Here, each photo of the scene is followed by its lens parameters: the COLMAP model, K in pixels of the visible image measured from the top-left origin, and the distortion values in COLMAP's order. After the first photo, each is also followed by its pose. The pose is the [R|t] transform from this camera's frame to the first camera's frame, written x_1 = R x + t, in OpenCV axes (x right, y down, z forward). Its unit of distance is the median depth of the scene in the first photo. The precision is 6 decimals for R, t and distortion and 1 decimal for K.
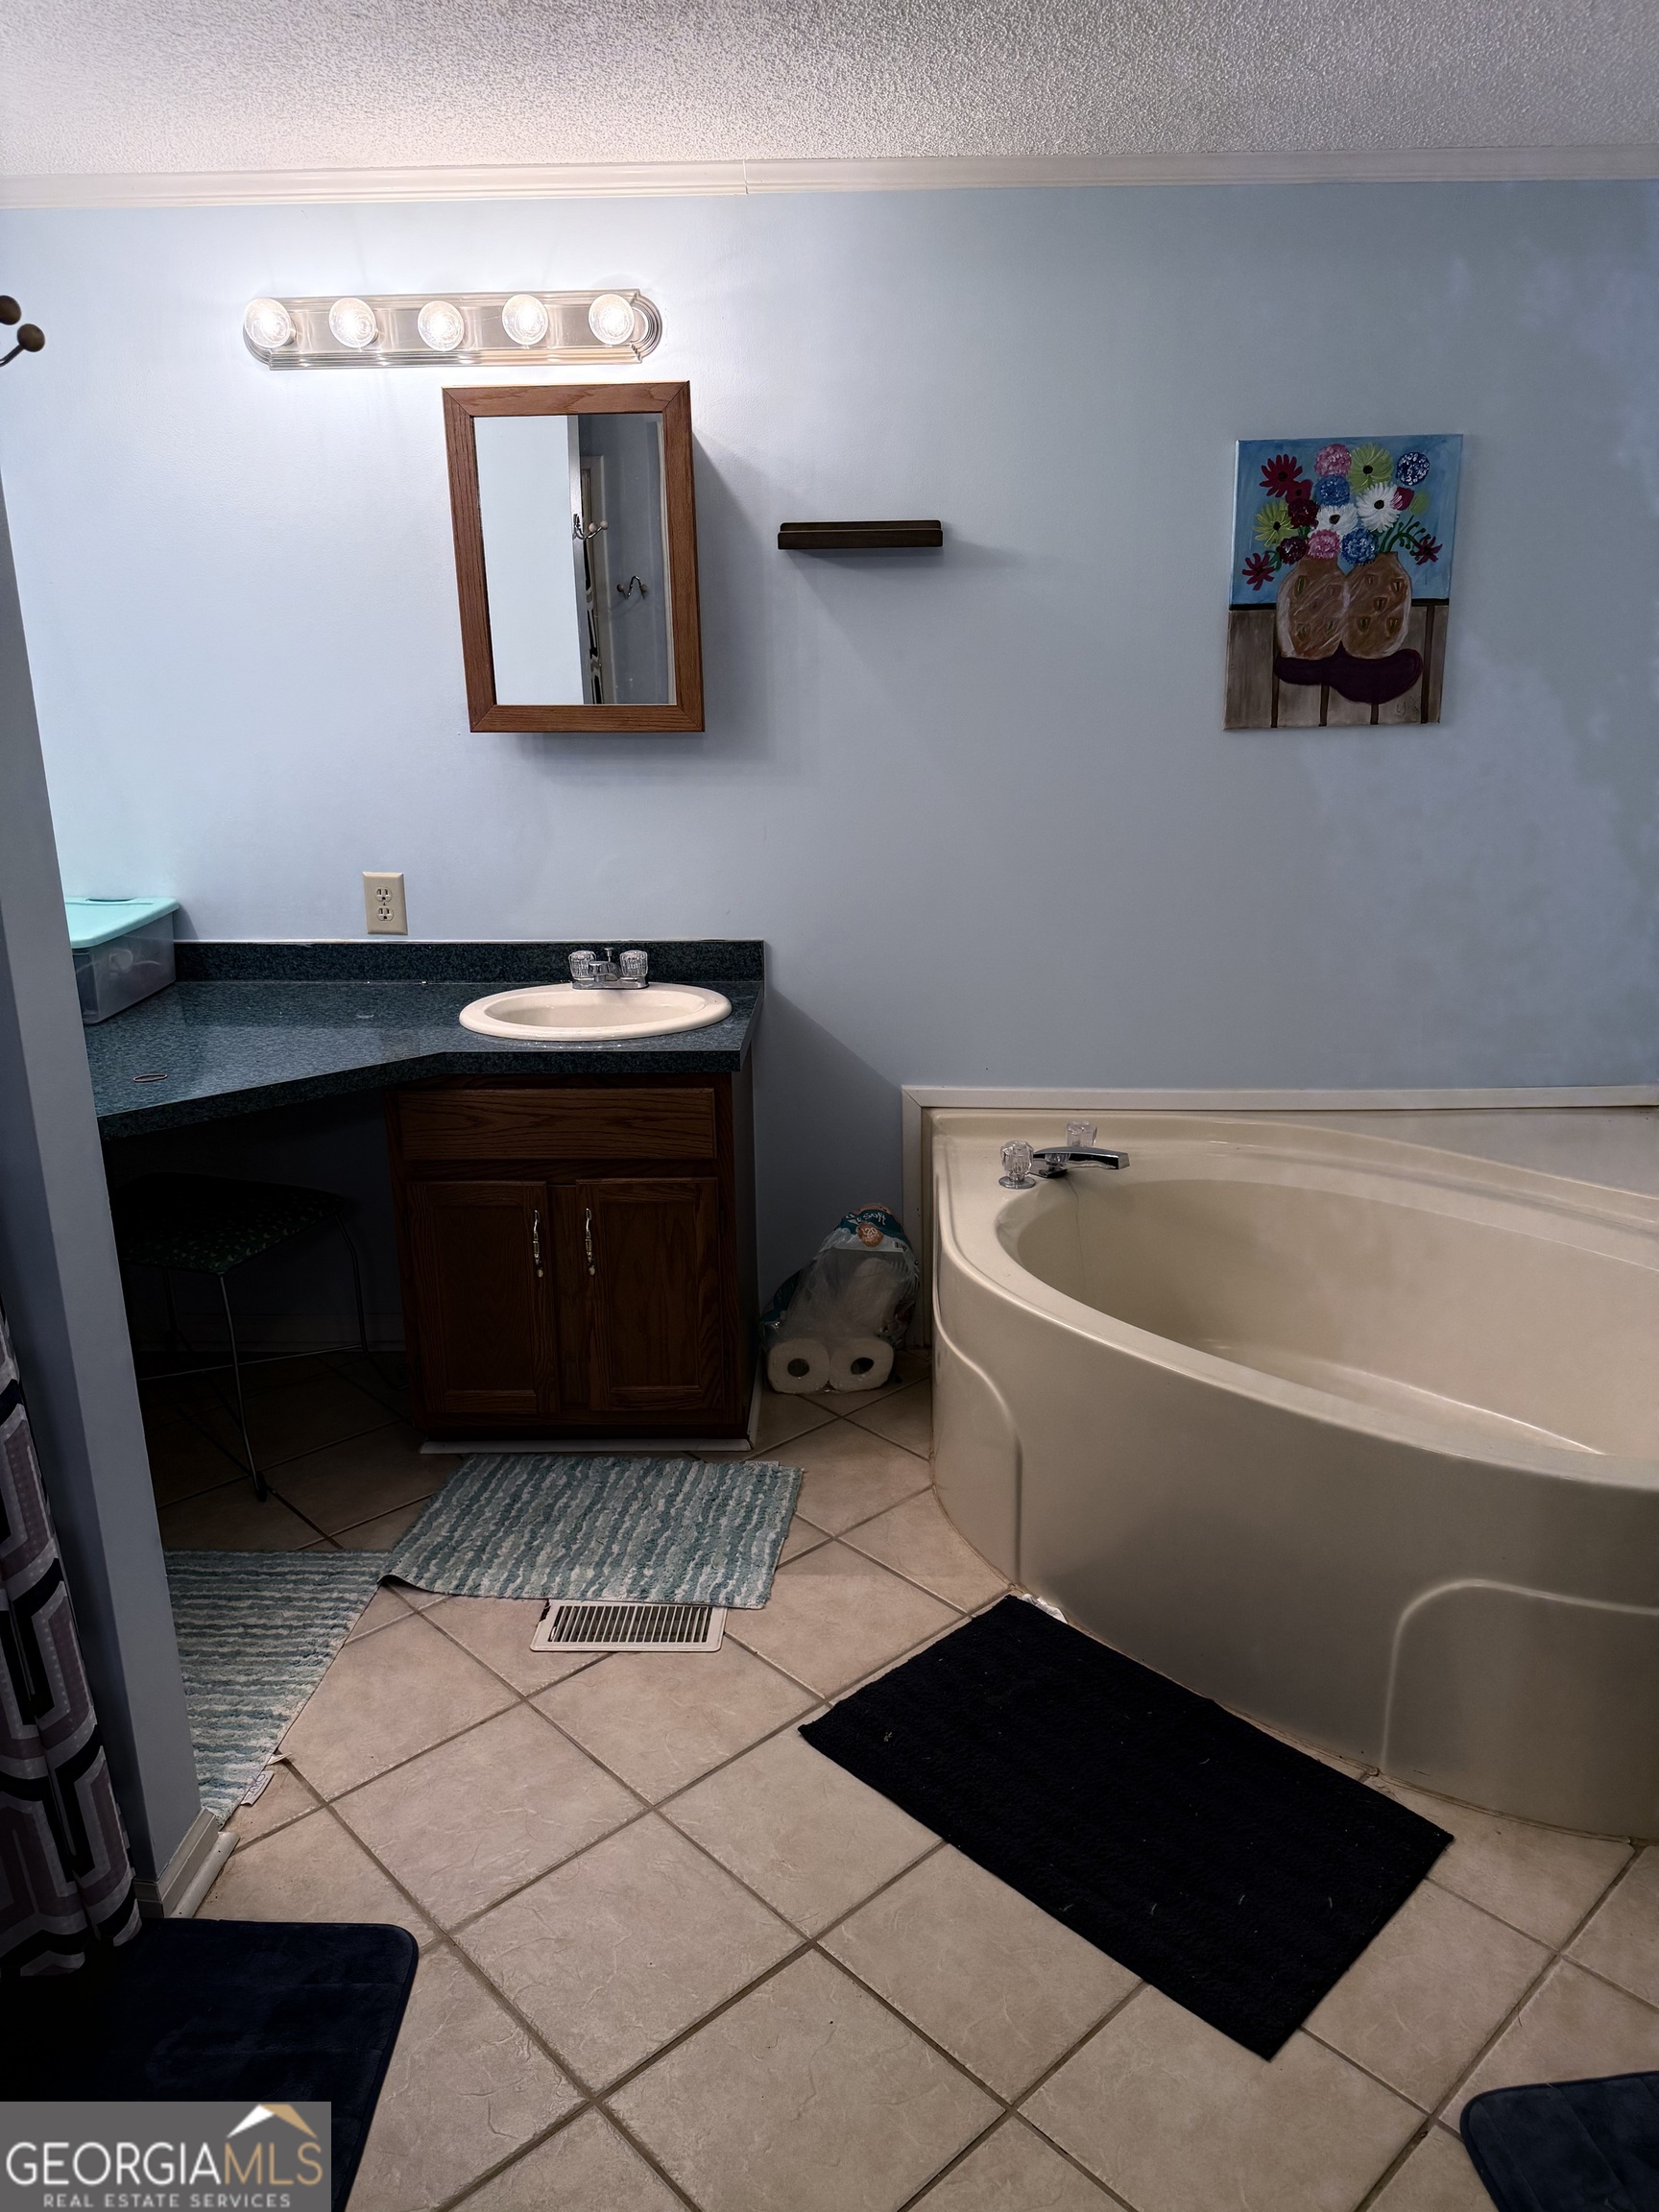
lens RADIAL K [[1544.7, 0, 839.7], [0, 1544.7, 1104.1], [0, 0, 1]] dist [0.042510, -0.011733]
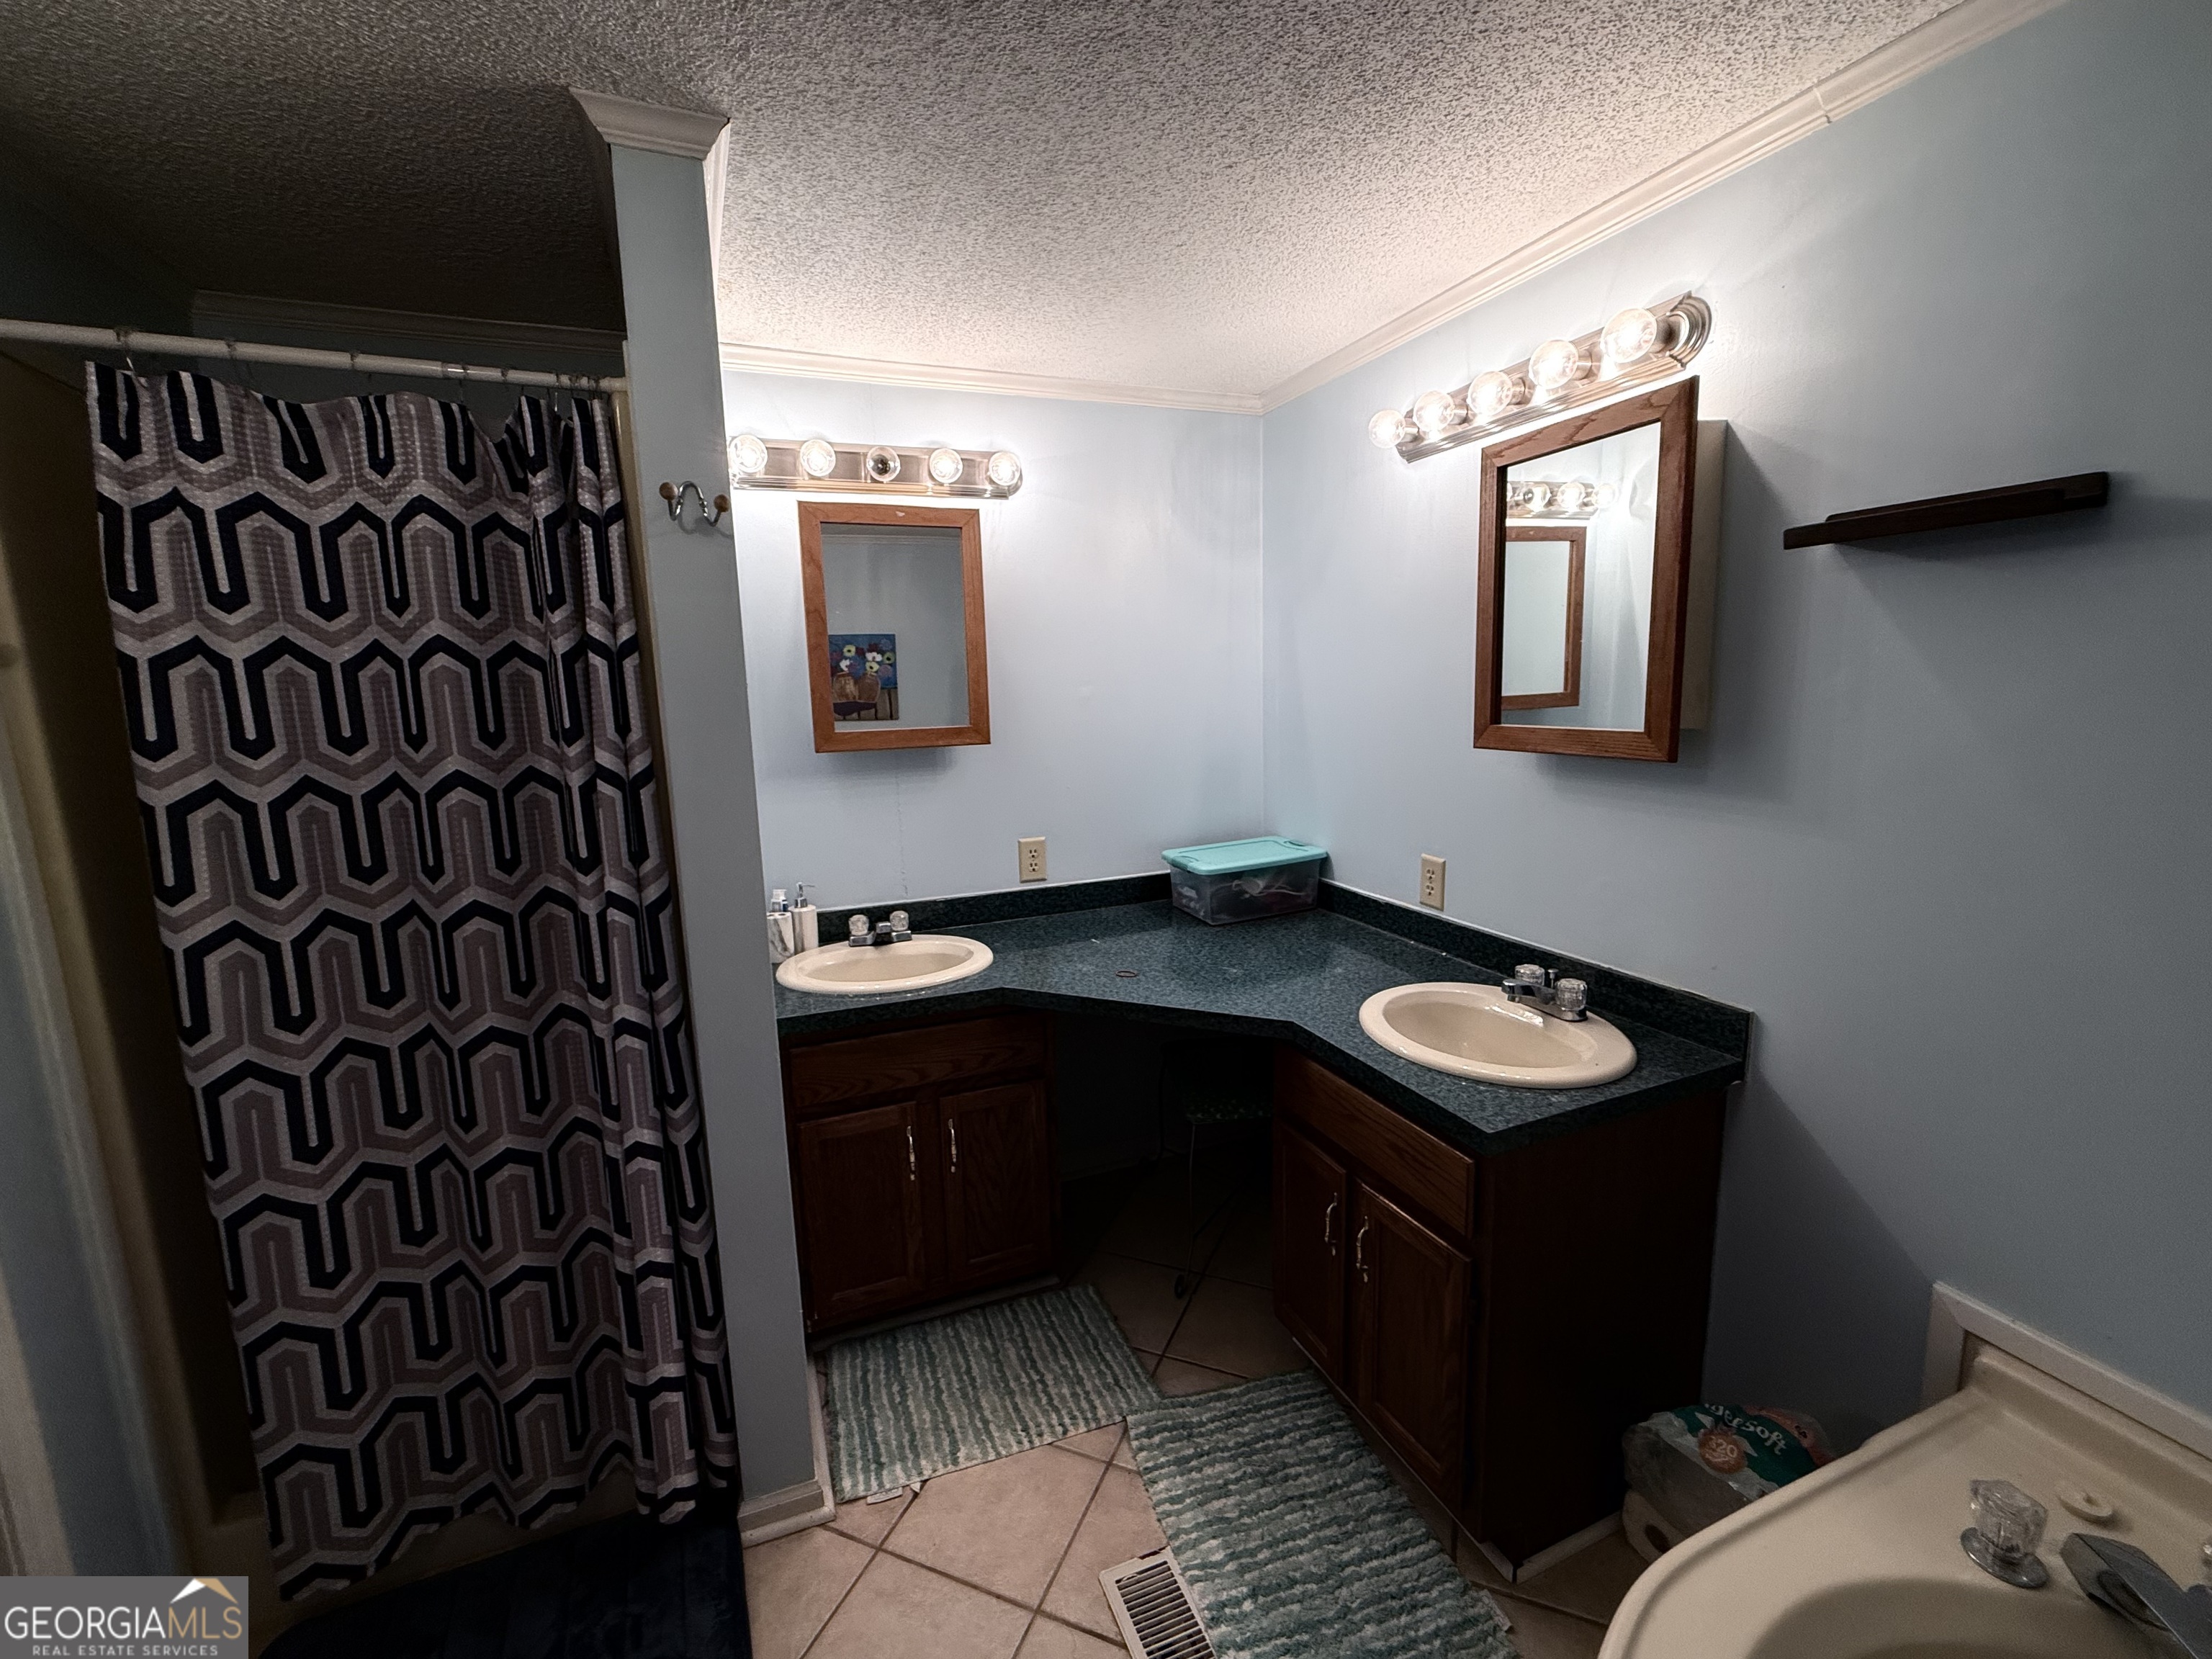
lens RADIAL K [[927.2, 0, 1113.7], [0, 927.2, 835.9], [0, 0, 1]] dist [0.001078, 0.000356]
pose [[0.423024, 0.152187, -0.893247, 0.260445], [-0.247570, 0.967699, 0.047627, -0.155062], [0.871642, 0.200994, 0.447037, 0.525335]]
